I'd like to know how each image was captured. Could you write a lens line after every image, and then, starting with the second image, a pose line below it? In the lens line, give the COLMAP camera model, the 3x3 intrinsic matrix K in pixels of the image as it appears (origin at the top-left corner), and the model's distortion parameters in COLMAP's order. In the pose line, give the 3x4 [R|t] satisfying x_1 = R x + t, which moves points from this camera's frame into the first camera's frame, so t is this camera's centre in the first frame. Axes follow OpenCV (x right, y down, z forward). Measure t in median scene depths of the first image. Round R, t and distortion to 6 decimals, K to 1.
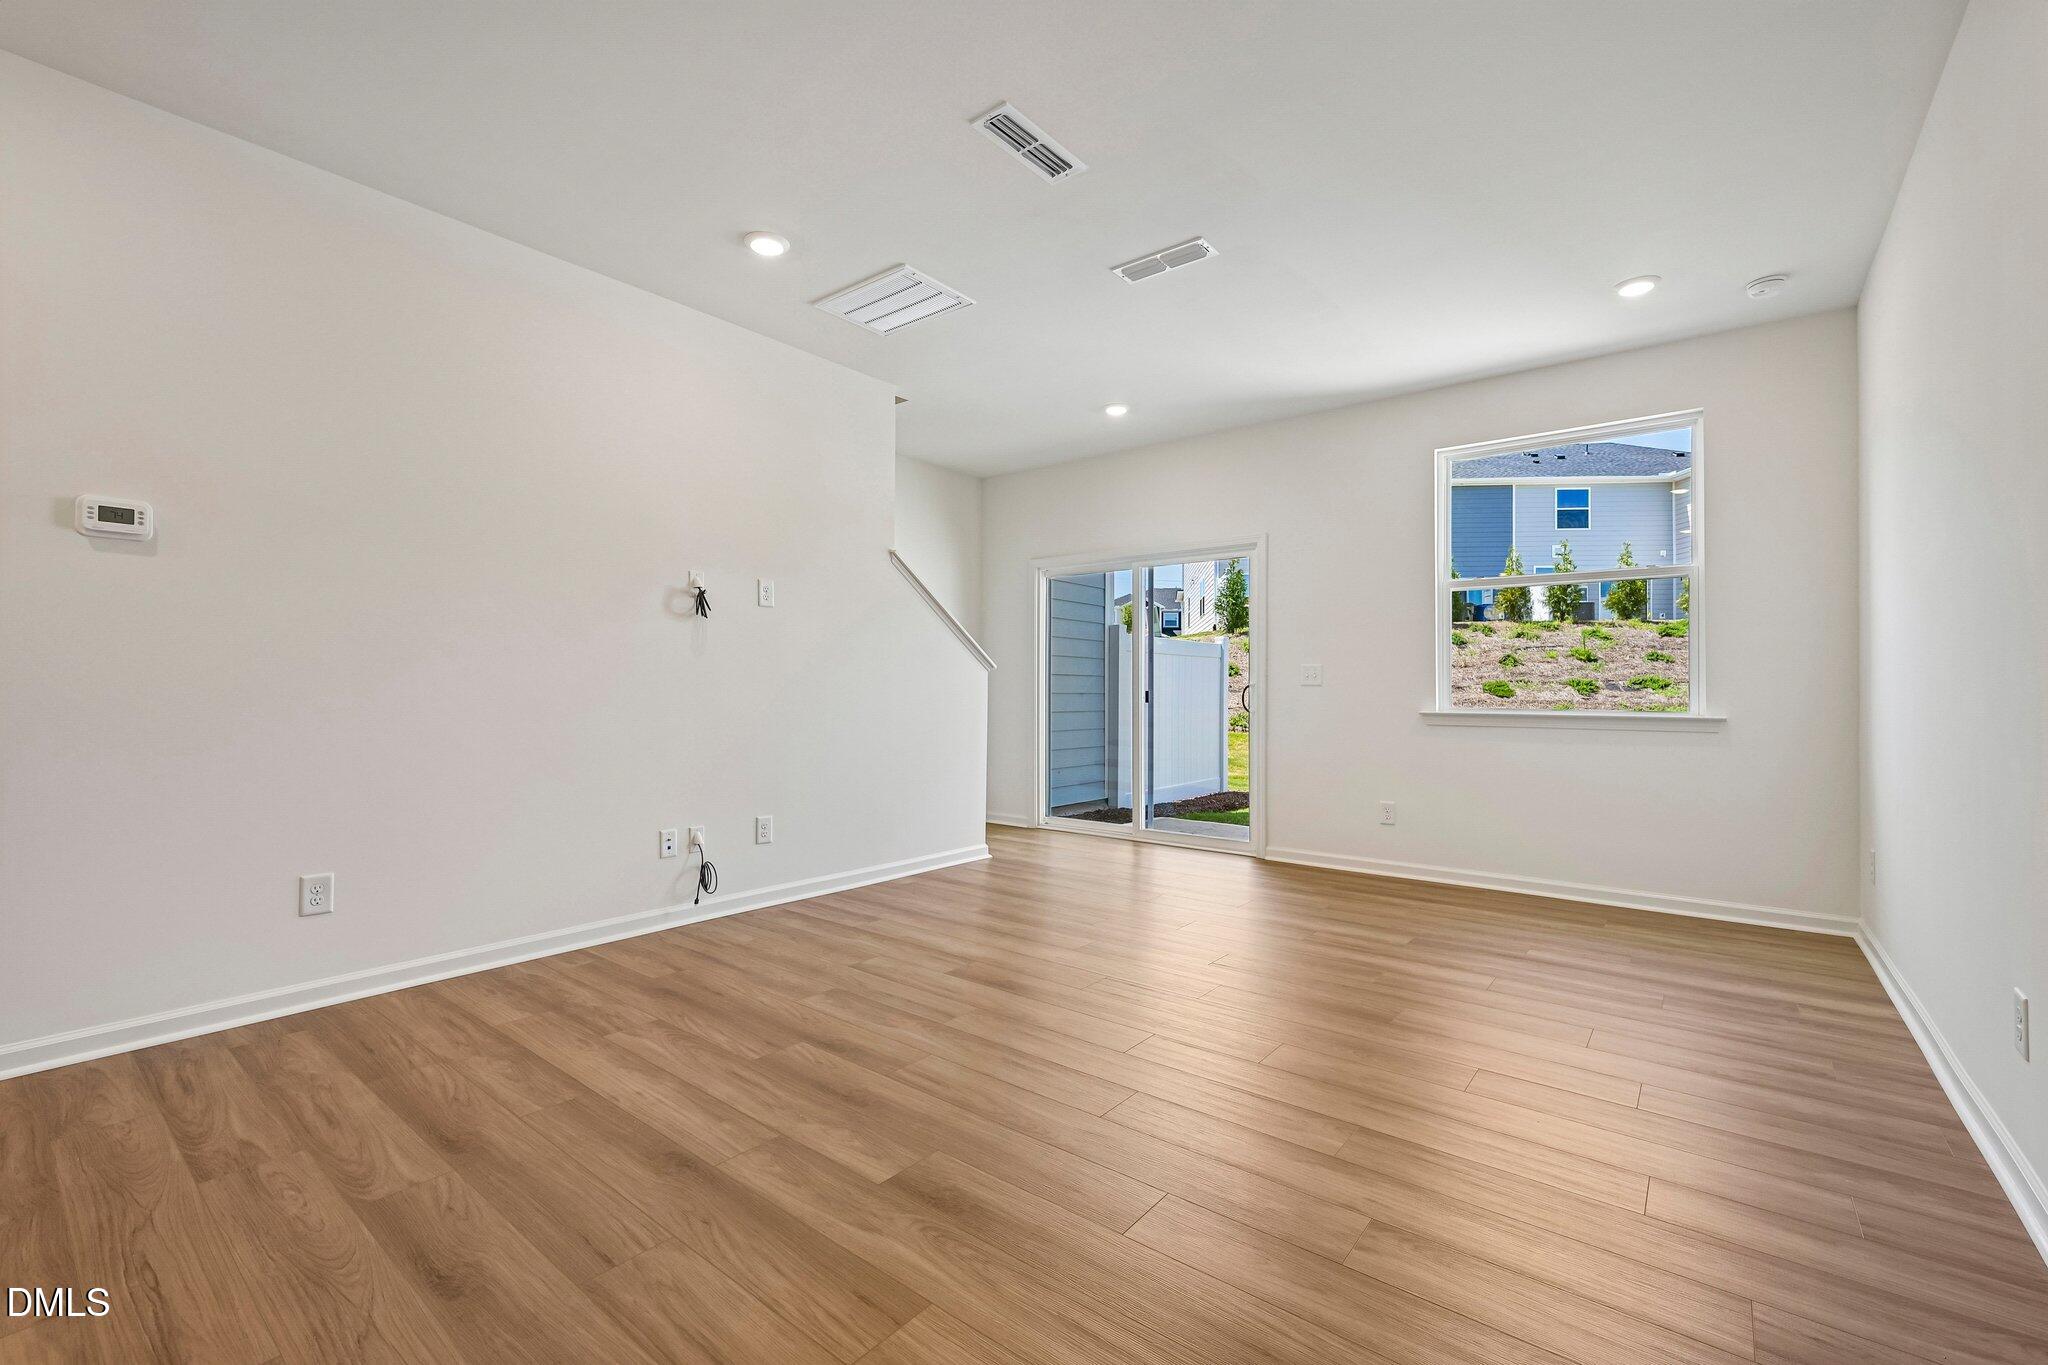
lens RADIAL K [[862.1, 0, 1019.3], [0, 862.1, 682.5], [0, 0, 1]] dist [0.001448, 0.000403]
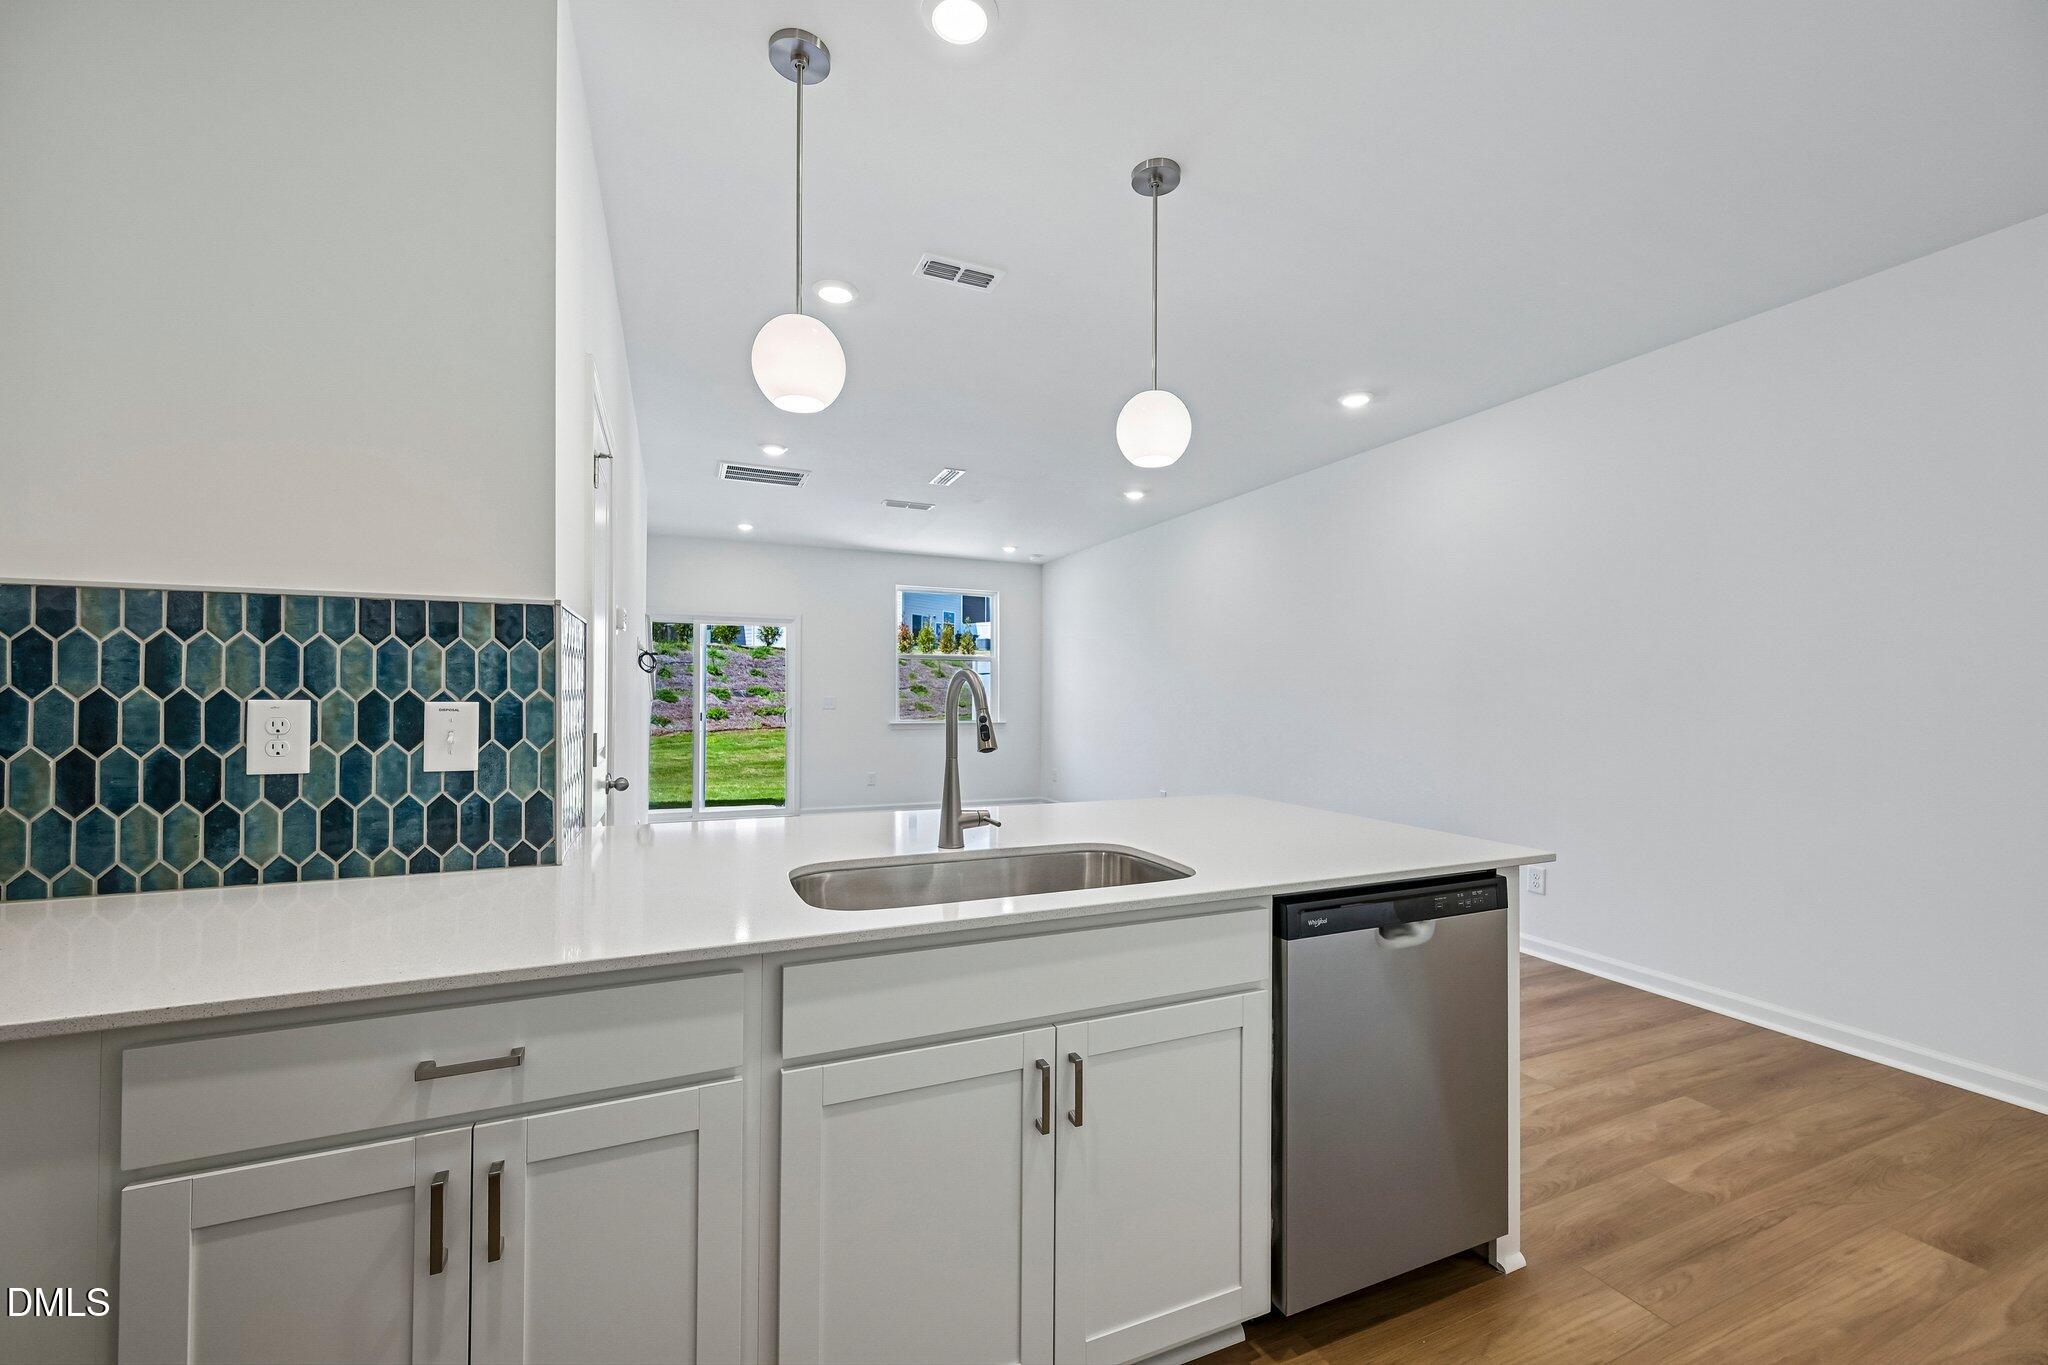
lens RADIAL K [[799.6, 0, 1007.8], [0, 799.6, 683.4], [0, 0, 1]] dist [-0.001735, 0.000744]
pose [[0.483998, 0.009728, 0.875015, -1.217008], [-0.012308, 0.999915, -0.004309, -0.060816], [-0.874983, -0.008684, 0.484076, -0.097081]]
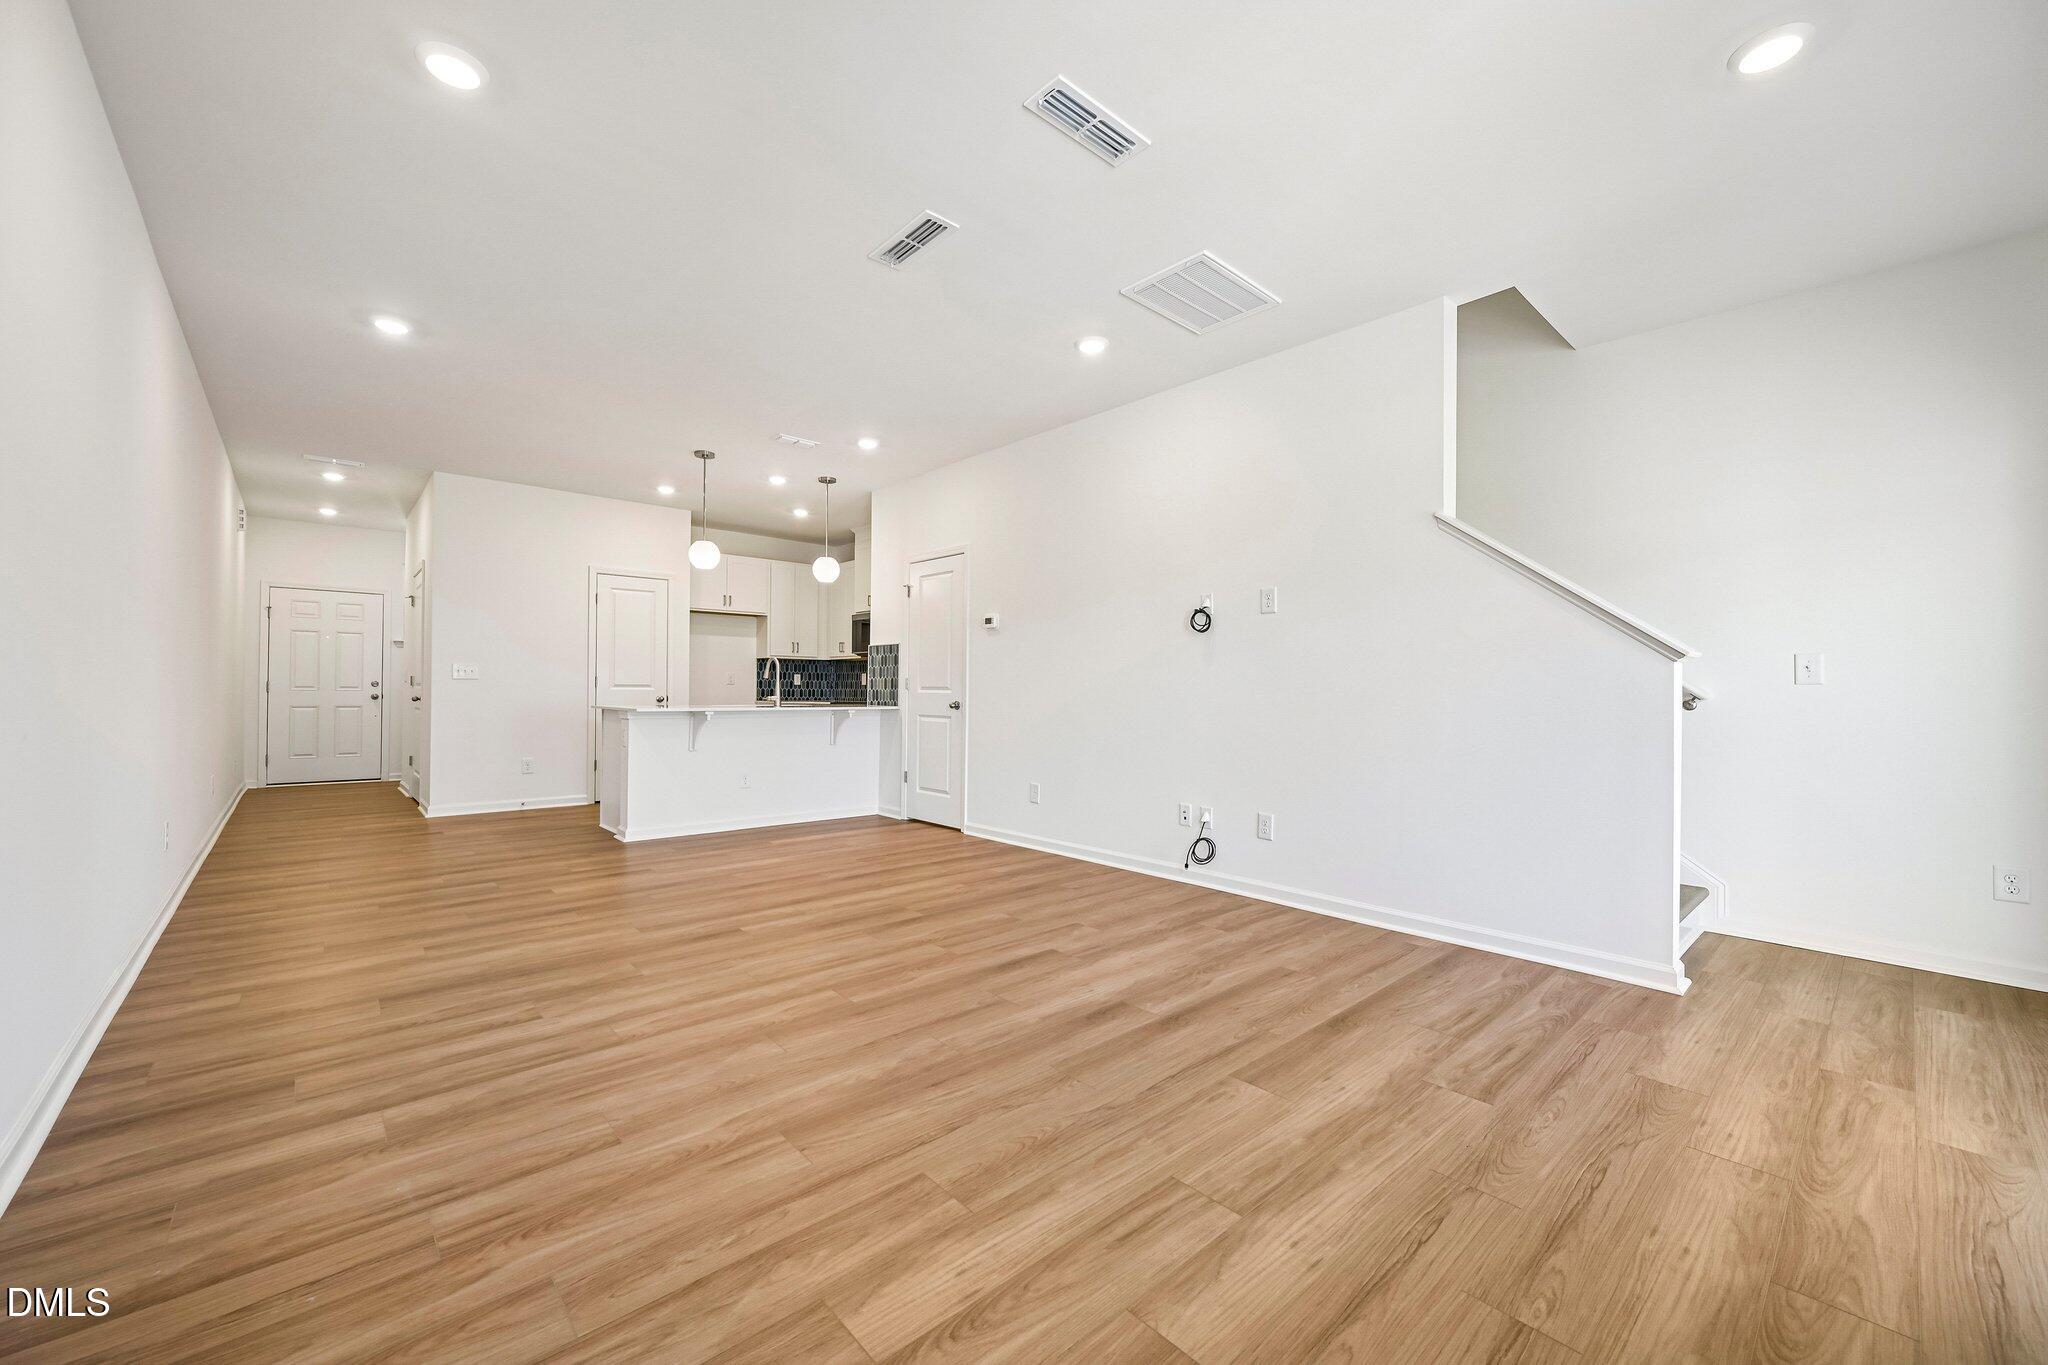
lens RADIAL K [[799.6, 0, 1028.8], [0, 799.6, 687.2], [0, 0, 1]] dist [-0.001735, 0.000744]
pose [[-0.155844, -0.011047, -0.987720, 0.785650], [0.001225, 0.999935, -0.011377, 0.014074], [0.987781, -0.002983, -0.155821, 0.961379]]
